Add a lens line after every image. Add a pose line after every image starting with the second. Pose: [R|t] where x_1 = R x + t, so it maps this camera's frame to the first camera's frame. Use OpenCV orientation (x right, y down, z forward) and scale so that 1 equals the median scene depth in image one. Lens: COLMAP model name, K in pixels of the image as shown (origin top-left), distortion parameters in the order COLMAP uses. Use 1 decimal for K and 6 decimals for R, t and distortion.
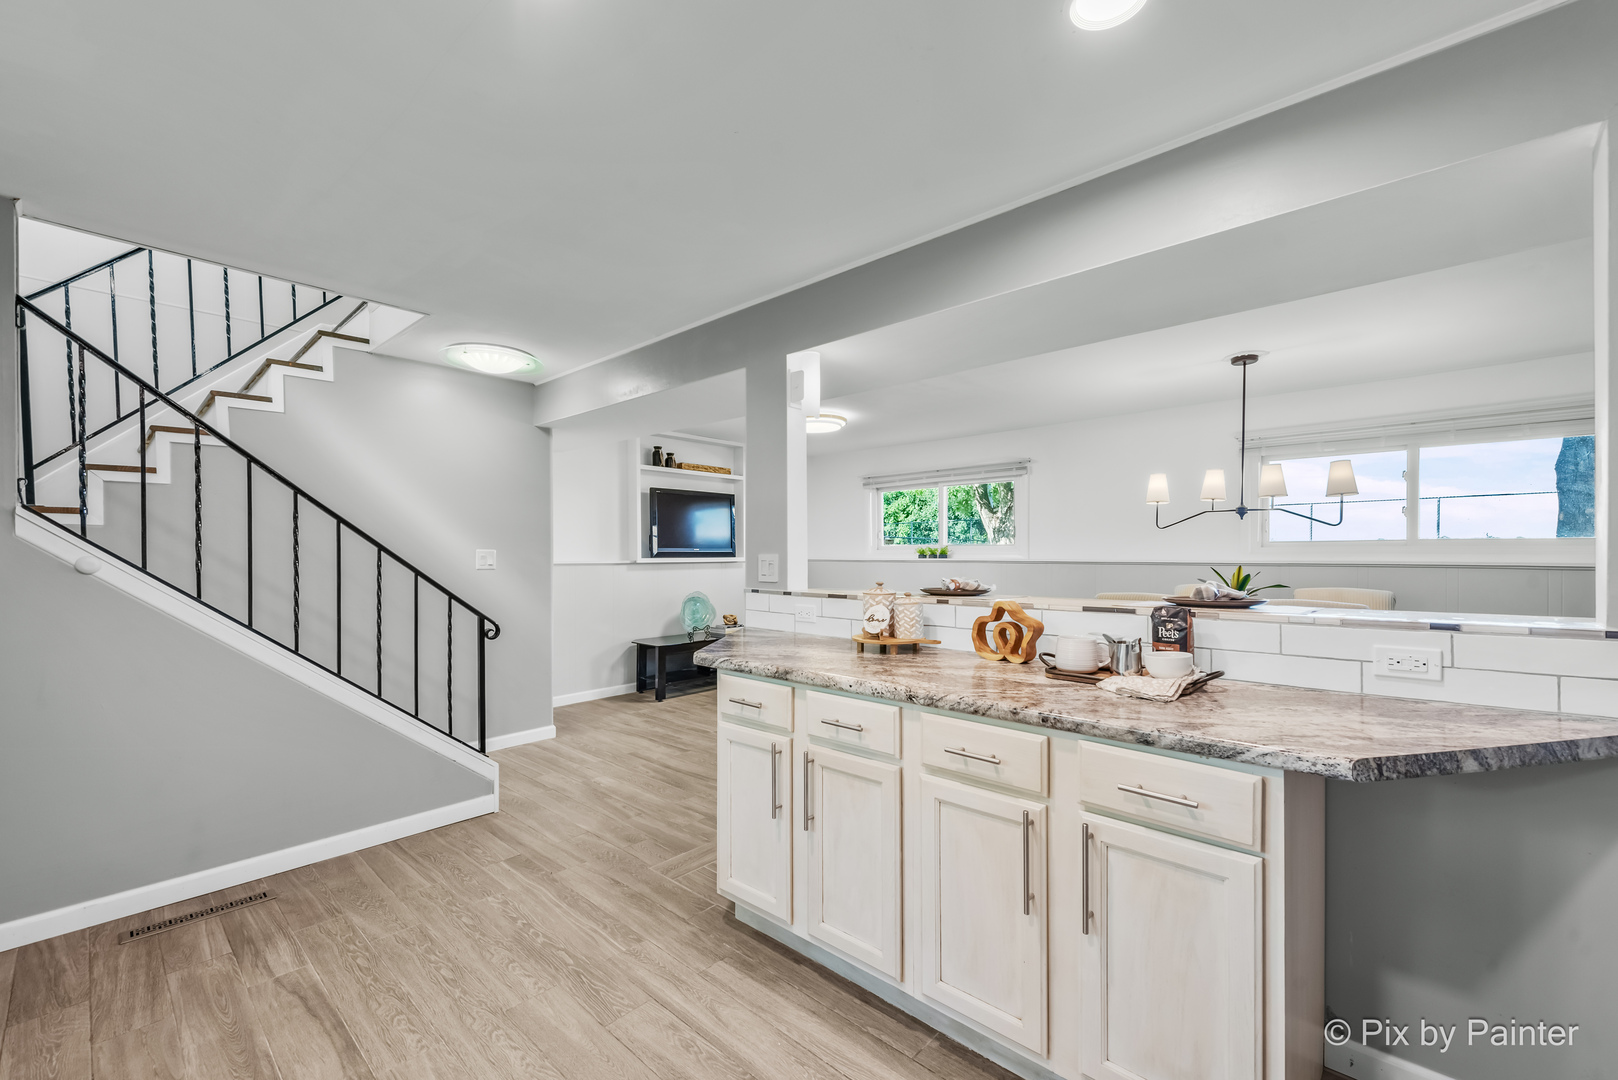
lens RADIAL K [[652.7, 0, 810.4], [0, 652.7, 554.6], [0, 0, 1]] dist [0.004118, 0.000240]
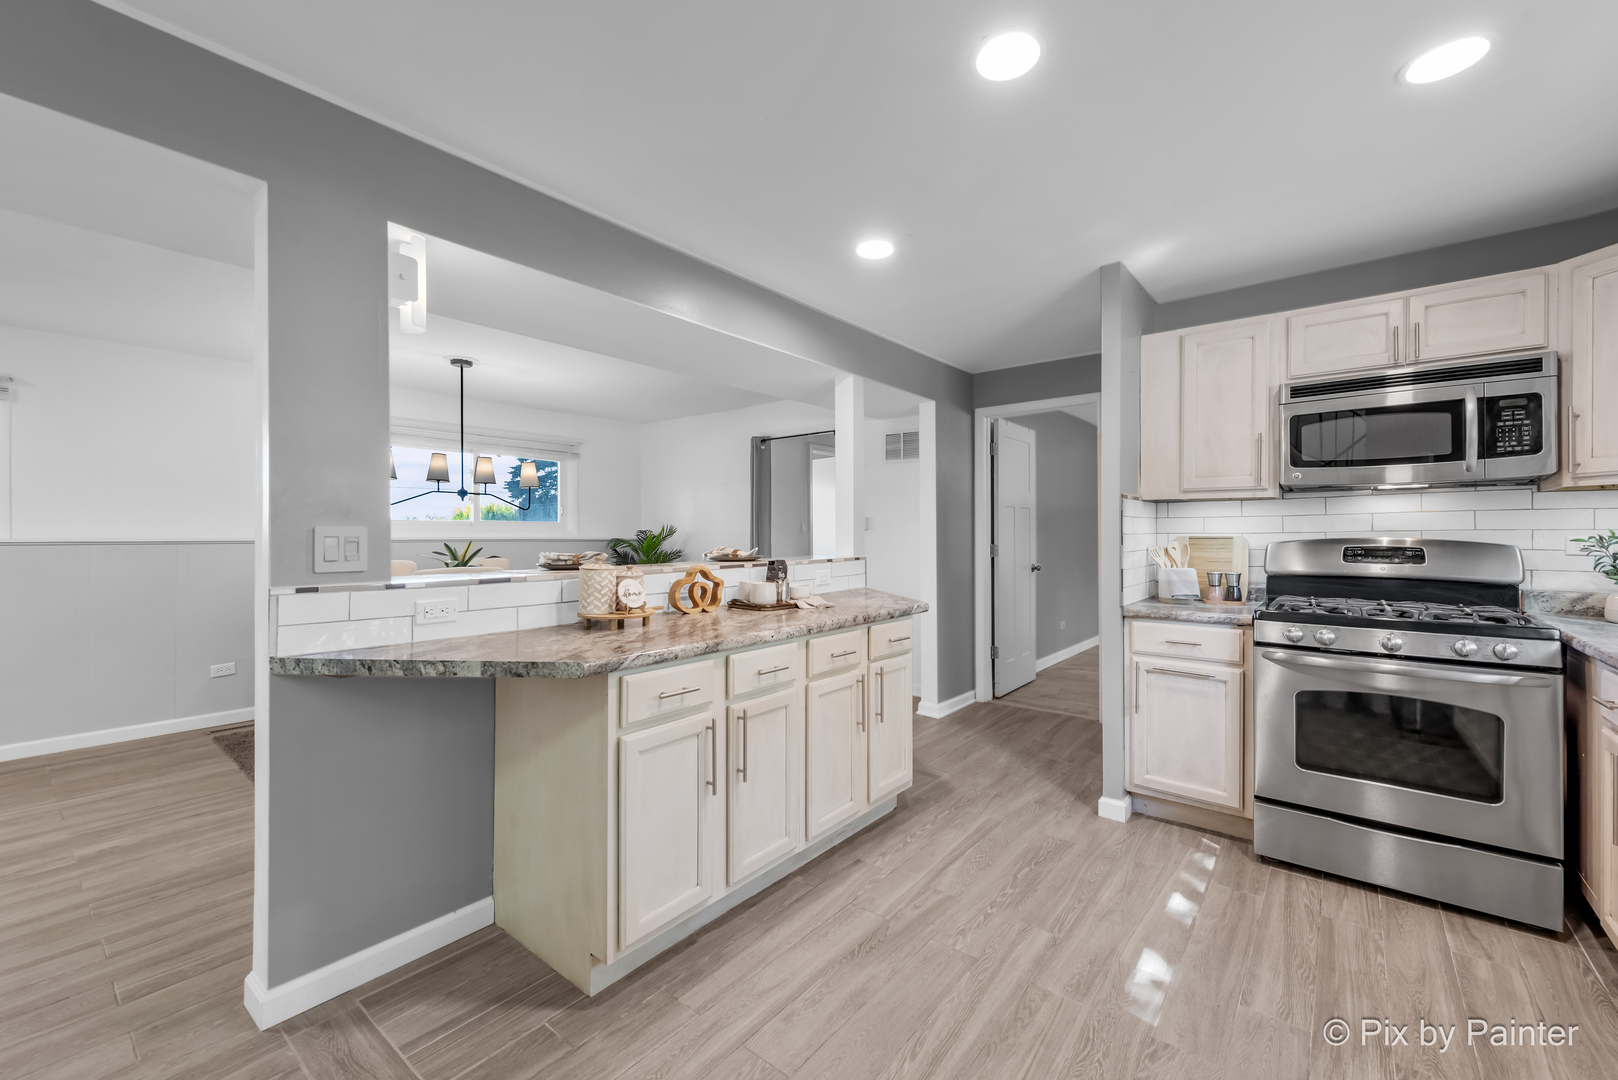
lens RADIAL K [[652.5, 0, 805.6], [0, 652.5, 532.2], [0, 0, 1]] dist [0.011279, 0.000137]
pose [[-0.041571, 0.001430, 0.999135, -1.039351], [0.001398, 0.999998, -0.001373, 0.008817], [-0.999135, 0.001340, -0.041573, 0.895853]]
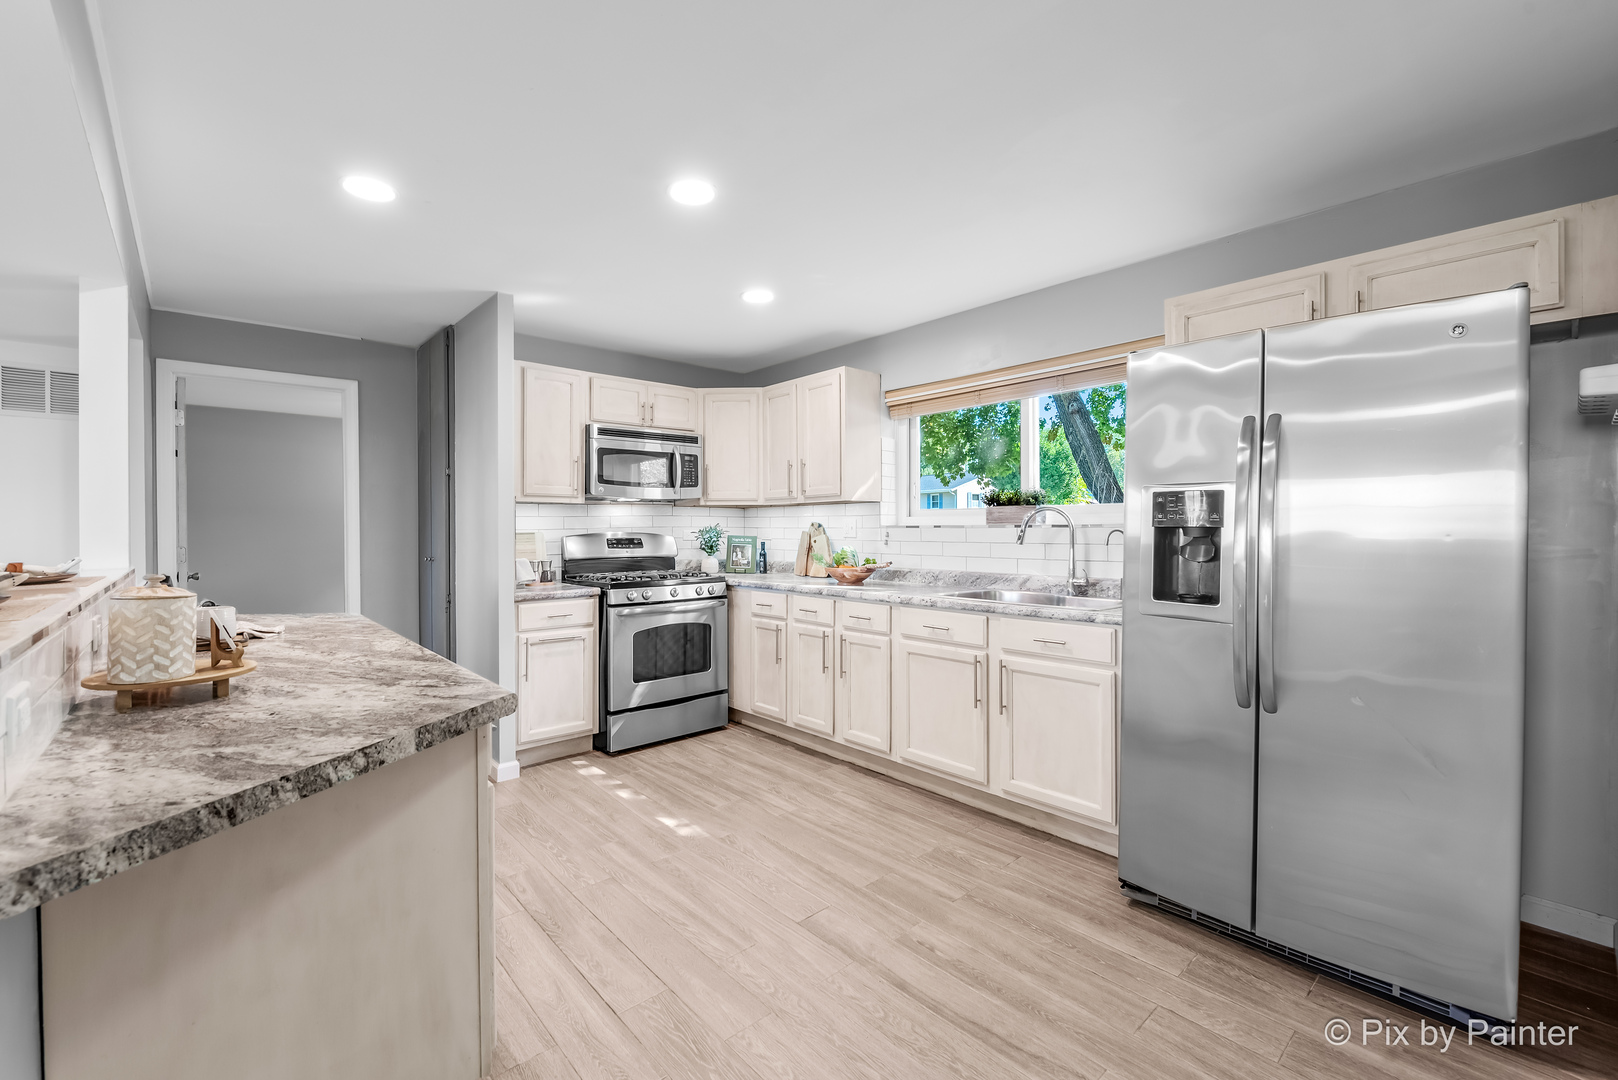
lens RADIAL K [[691.2, 0, 807.5], [0, 691.2, 536.5], [0, 0, 1]] dist [-0.000083, 0.000043]
pose [[-0.993056, 0.003538, 0.117589, -0.580084], [0.005182, 0.999893, 0.013677, 0.006790], [-0.117528, 0.014191, -0.992968, 1.794990]]
